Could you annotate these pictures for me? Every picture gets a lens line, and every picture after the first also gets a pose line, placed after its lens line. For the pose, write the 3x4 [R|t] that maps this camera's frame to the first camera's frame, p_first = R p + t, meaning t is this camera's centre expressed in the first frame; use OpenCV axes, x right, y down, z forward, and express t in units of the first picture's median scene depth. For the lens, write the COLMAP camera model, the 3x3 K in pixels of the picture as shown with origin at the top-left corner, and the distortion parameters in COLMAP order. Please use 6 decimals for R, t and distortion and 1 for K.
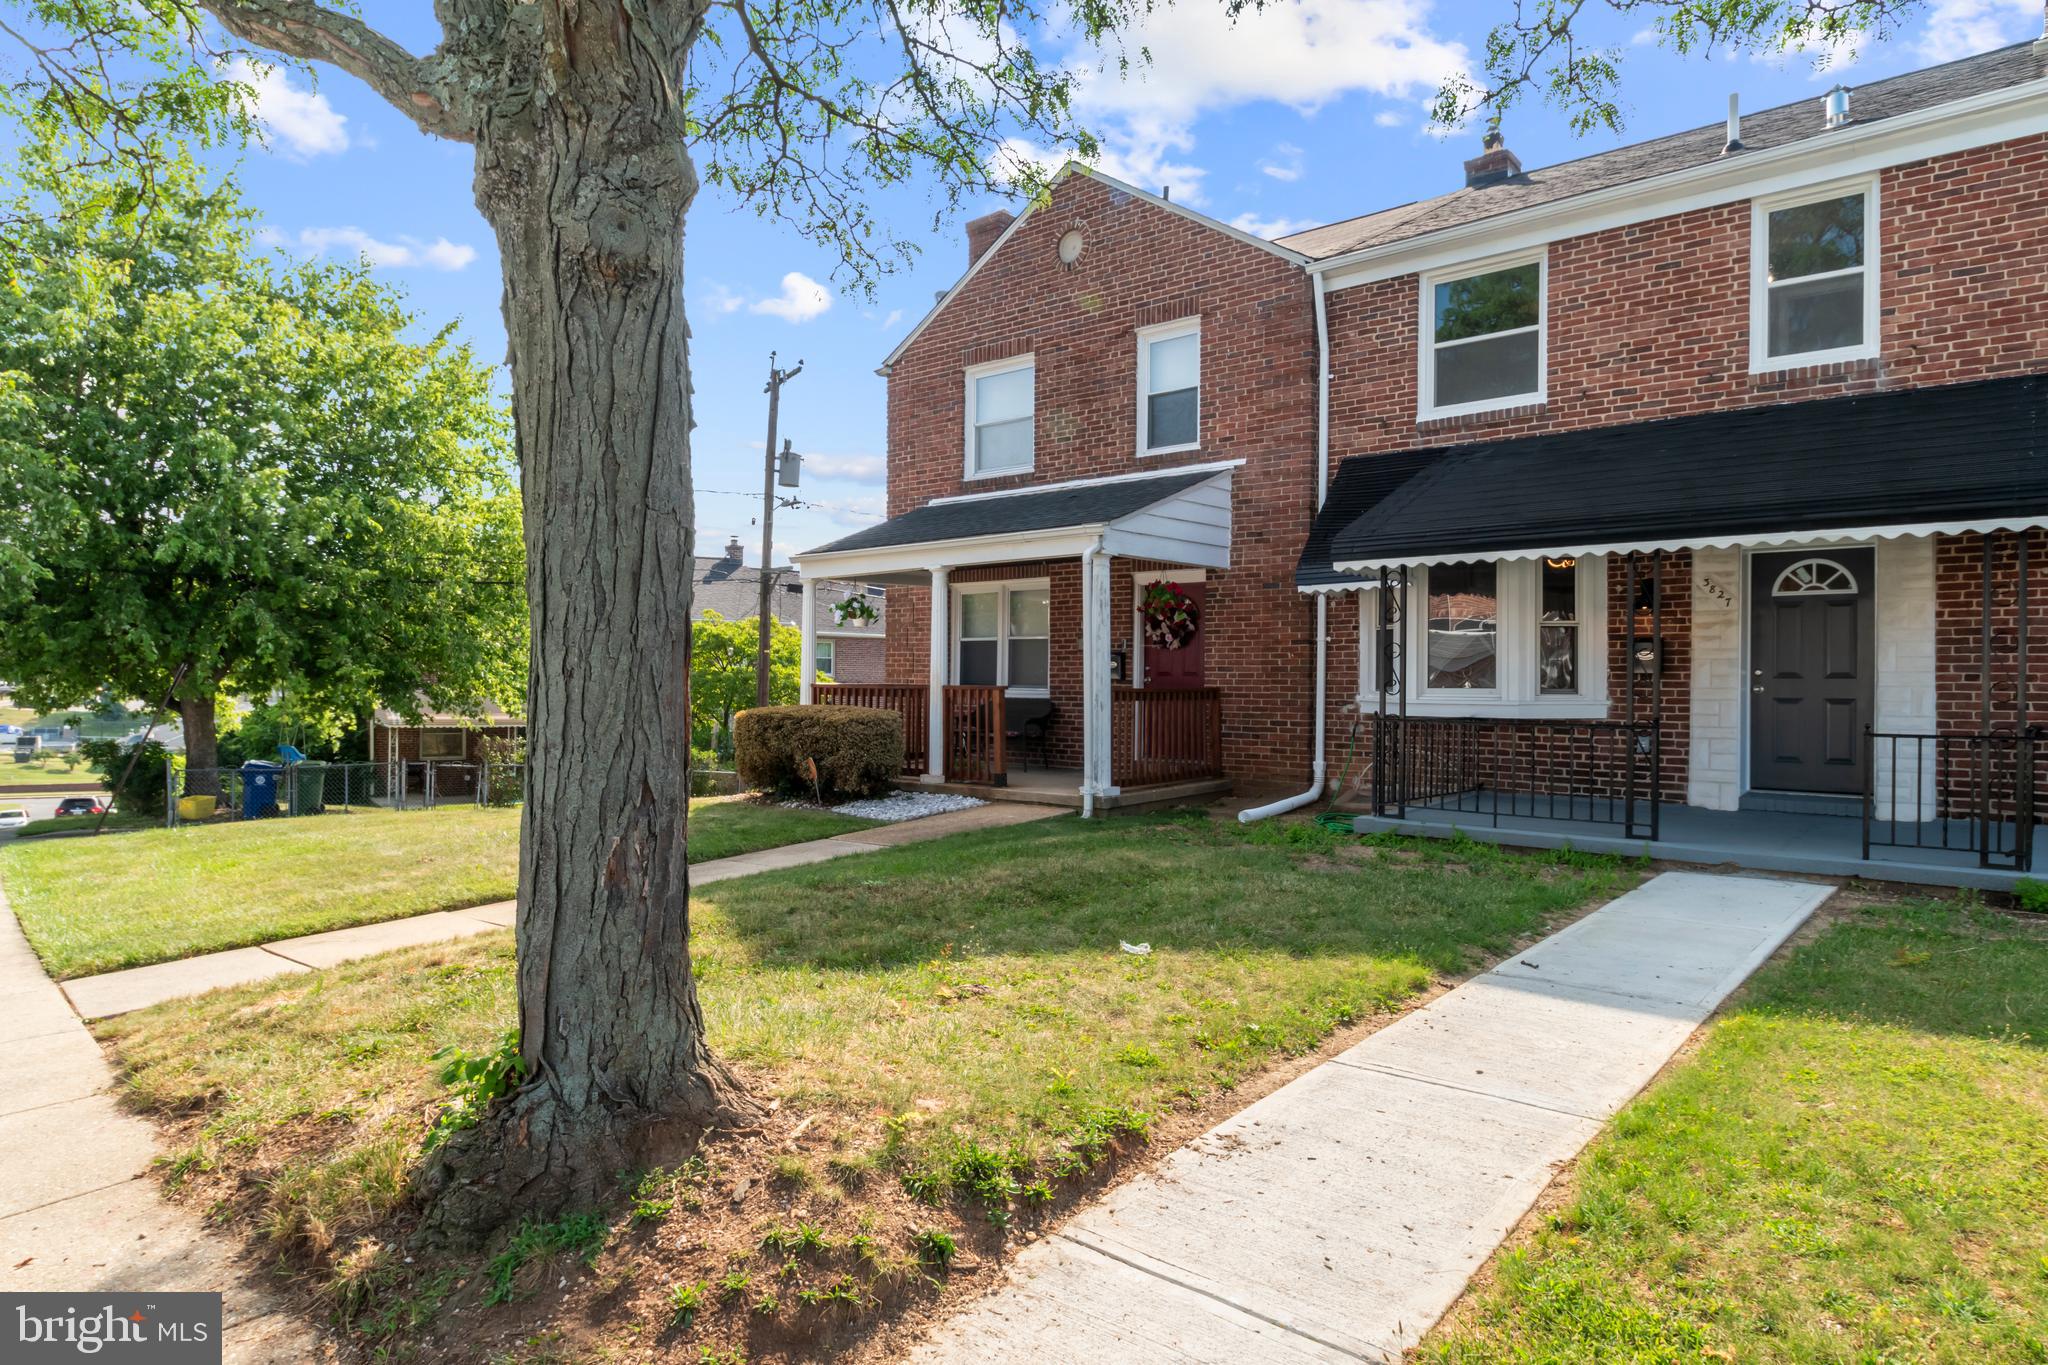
lens RADIAL K [[1177.2, 0, 1020.9], [0, 1177.2, 687.4], [0, 0, 1]] dist [0.001315, -0.009079]
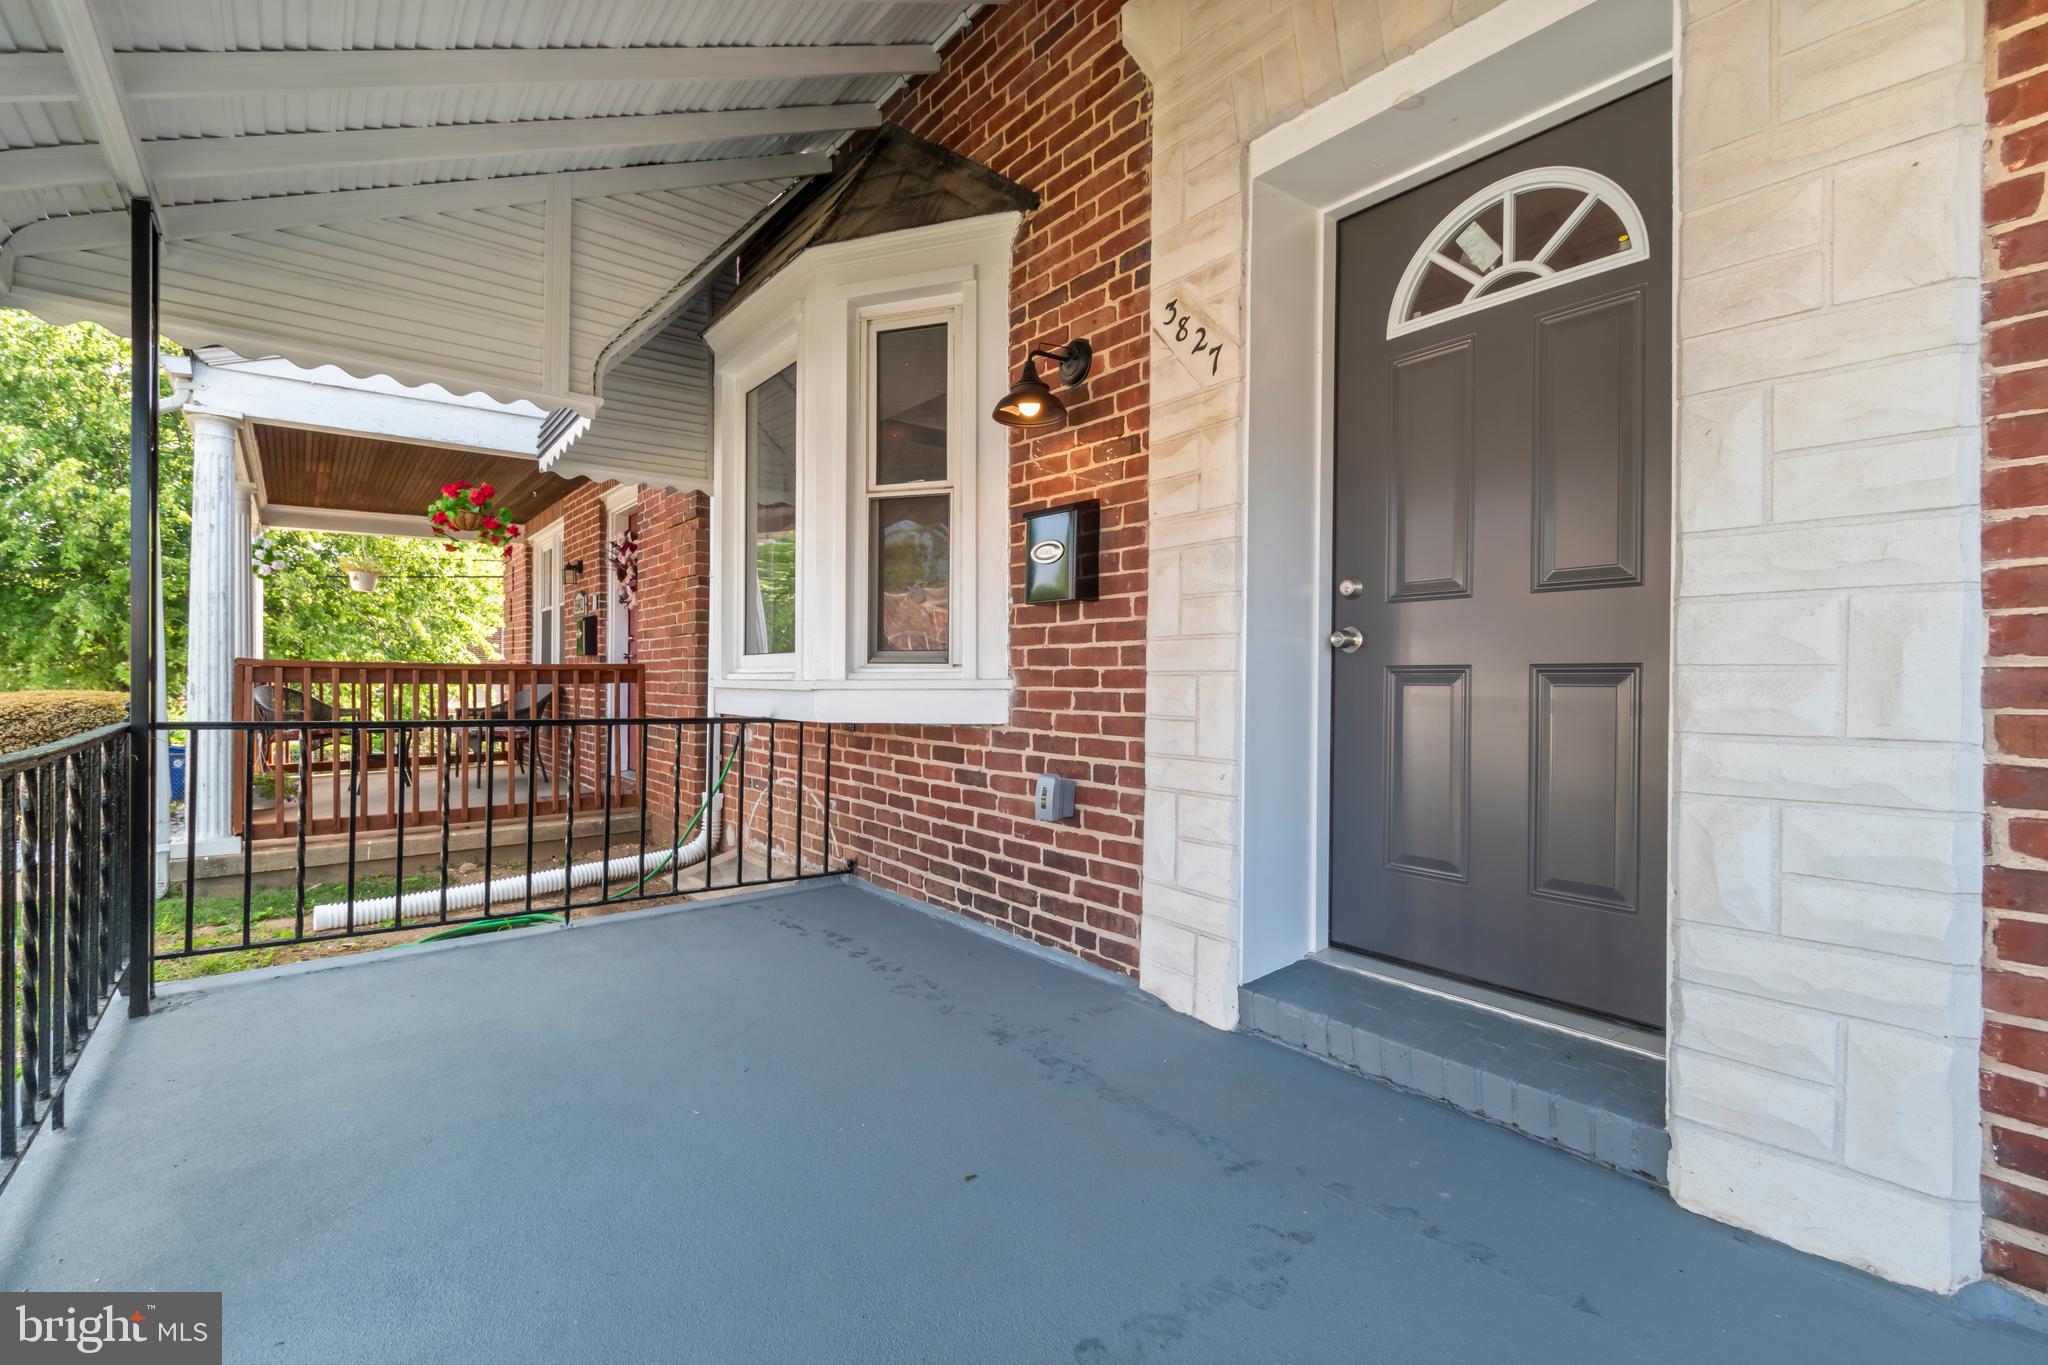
lens RADIAL K [[902.0, 0, 1025.7], [0, 902.0, 688.2], [0, 0, 1]] dist [-0.001158, 0.000481]
pose [[0.977067, 0.001955, -0.212922, 0.589255], [-0.001520, 0.999996, 0.002205, 0.014206], [0.212925, -0.001831, 0.977067, 0.737439]]
